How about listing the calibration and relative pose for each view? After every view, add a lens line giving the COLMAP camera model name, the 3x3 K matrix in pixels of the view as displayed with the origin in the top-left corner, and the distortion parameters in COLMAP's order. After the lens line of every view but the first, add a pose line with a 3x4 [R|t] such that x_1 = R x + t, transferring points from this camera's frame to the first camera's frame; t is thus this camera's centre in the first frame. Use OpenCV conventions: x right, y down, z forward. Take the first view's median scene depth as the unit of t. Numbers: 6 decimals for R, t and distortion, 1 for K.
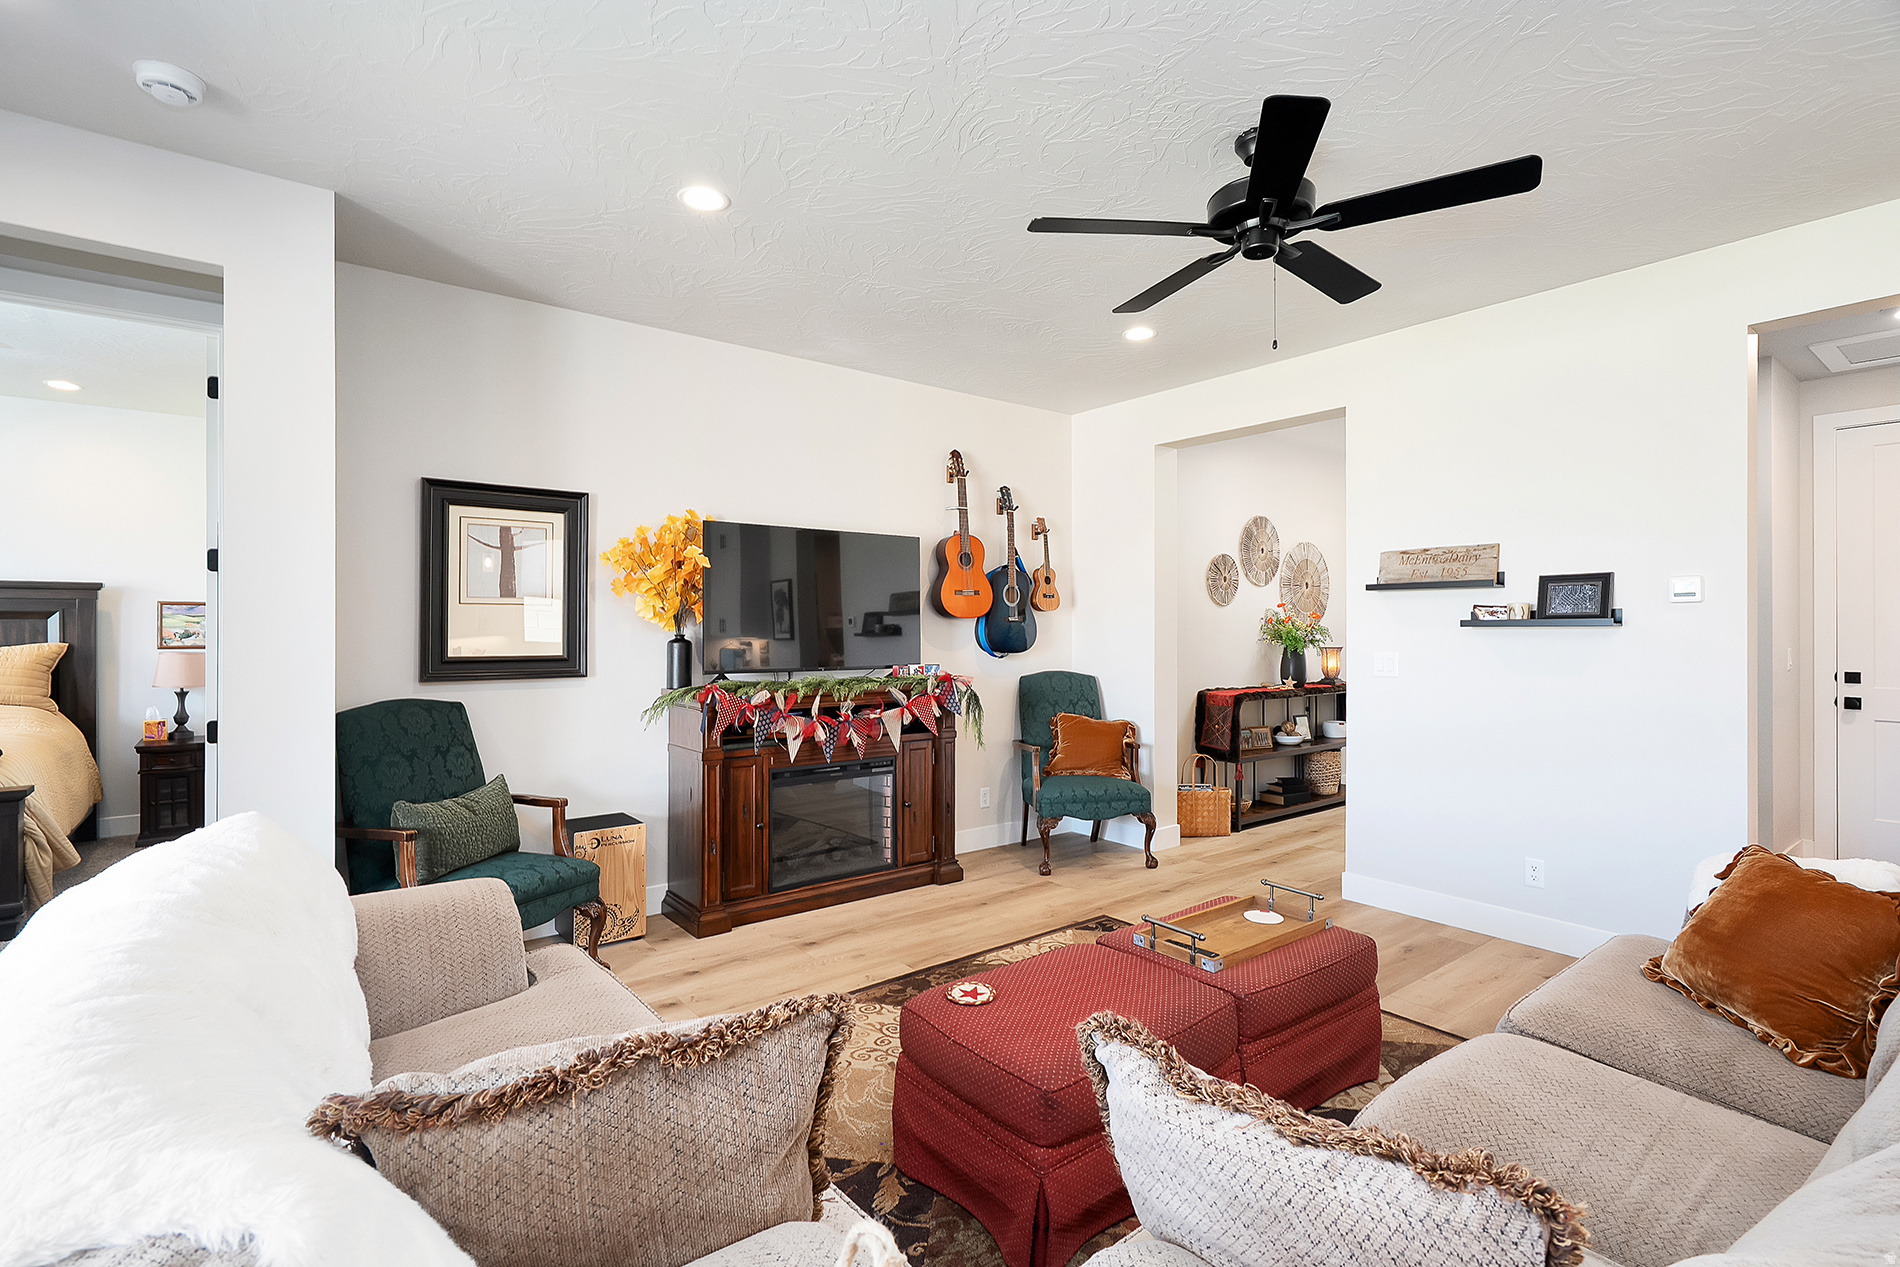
lens RADIAL K [[873.7, 0, 950.4], [0, 873.7, 634.5], [0, 0, 1]] dist [-0.000805, 0.000594]
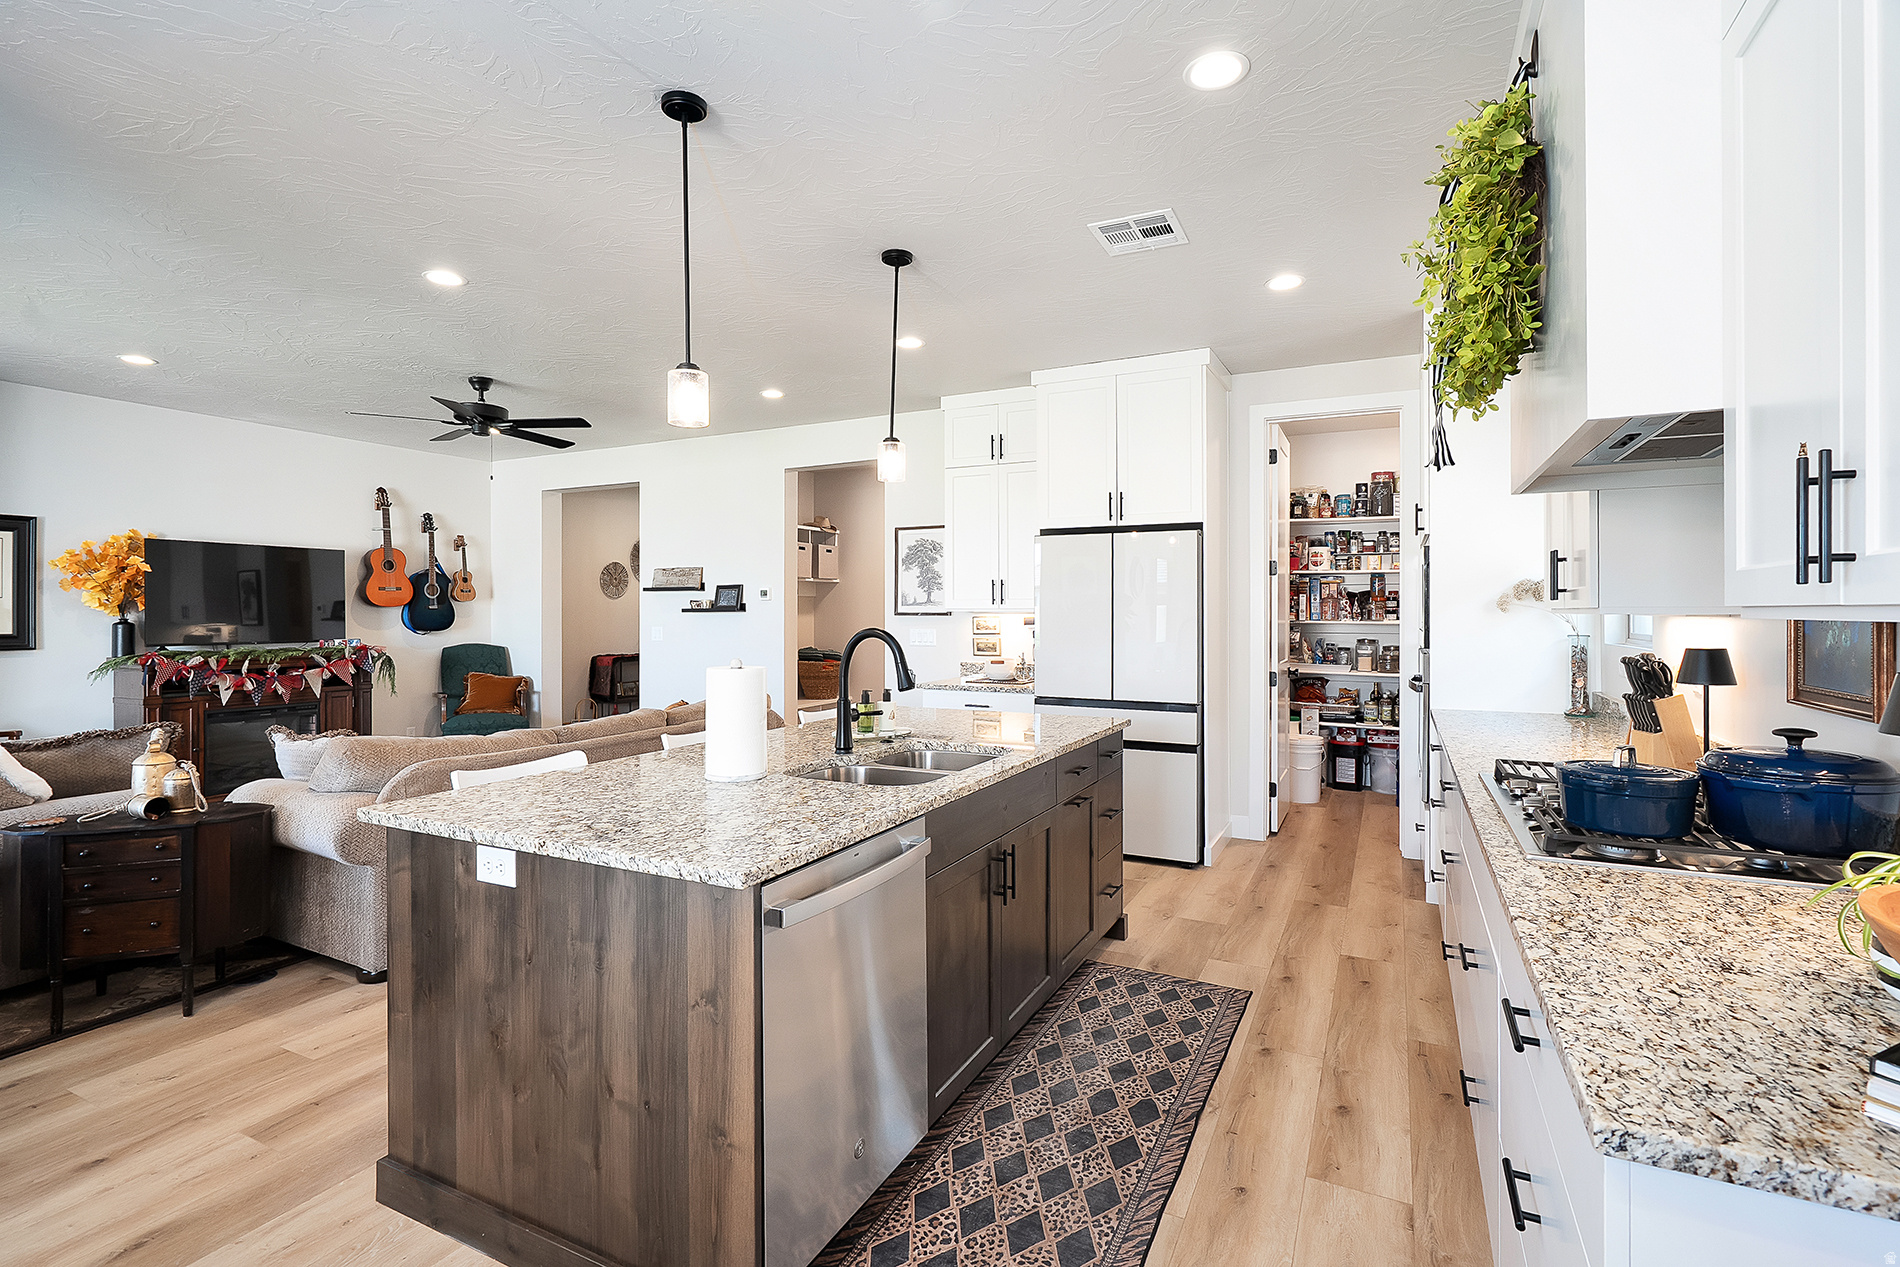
lens RADIAL K [[873.7, 0, 948.2], [0, 873.7, 617.1], [0, 0, 1]] dist [-0.000805, 0.000594]
pose [[0.902314, -0.004665, 0.431054, 0.285746], [0.005927, 0.999981, -0.001586, 0.007274], [-0.431038, 0.003986, 0.902325, -0.852588]]
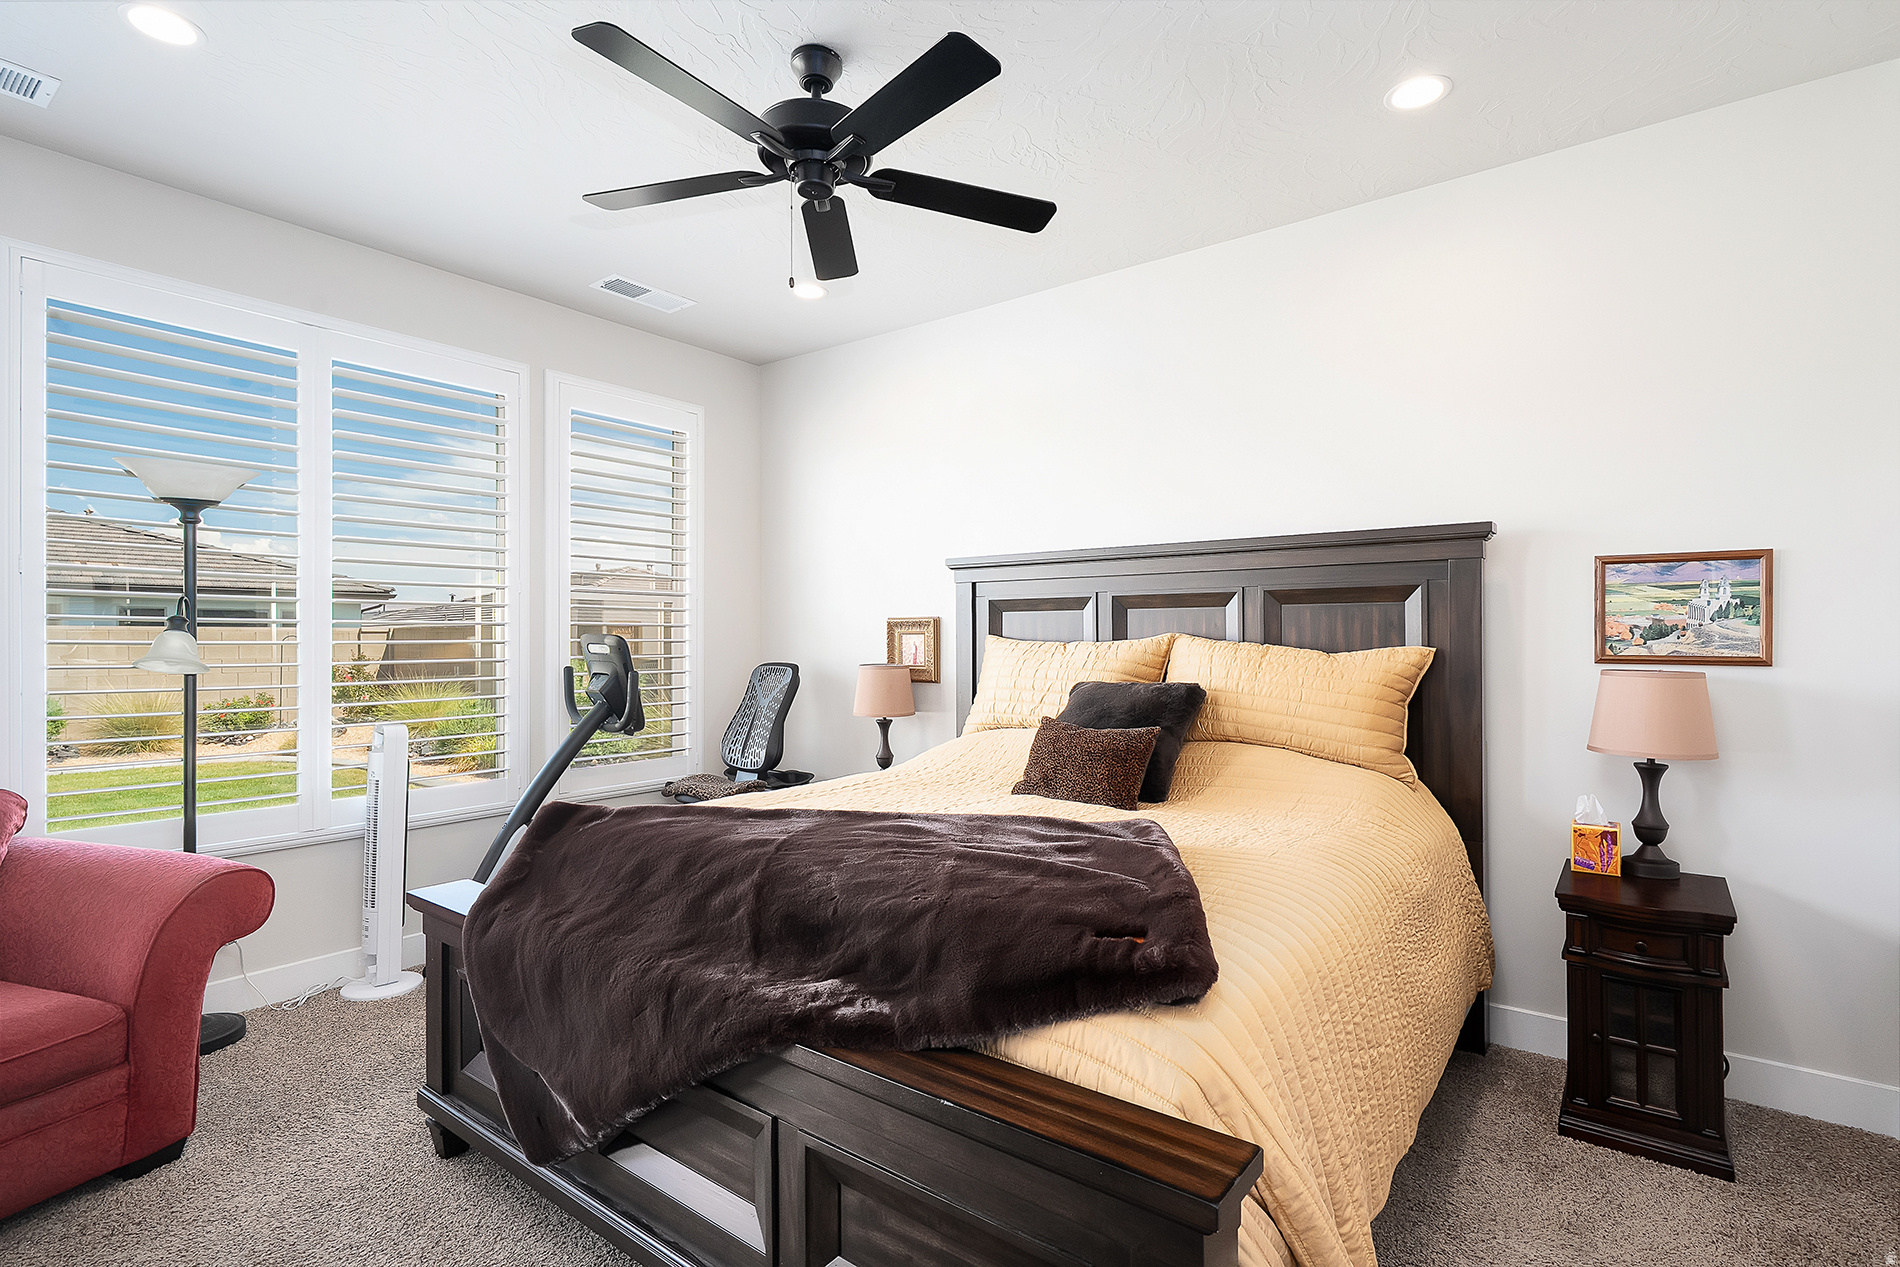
lens RADIAL K [[911.6, 0, 937.9], [0, 911.6, 633.3], [0, 0, 1]] dist [0.003997, 0.000177]
pose [[0.246950, -0.000260, -0.969028, -0.376698], [0.000647, 1.000000, -0.000104, 0.001005], [0.969028, -0.000601, 0.246950, 0.390449]]
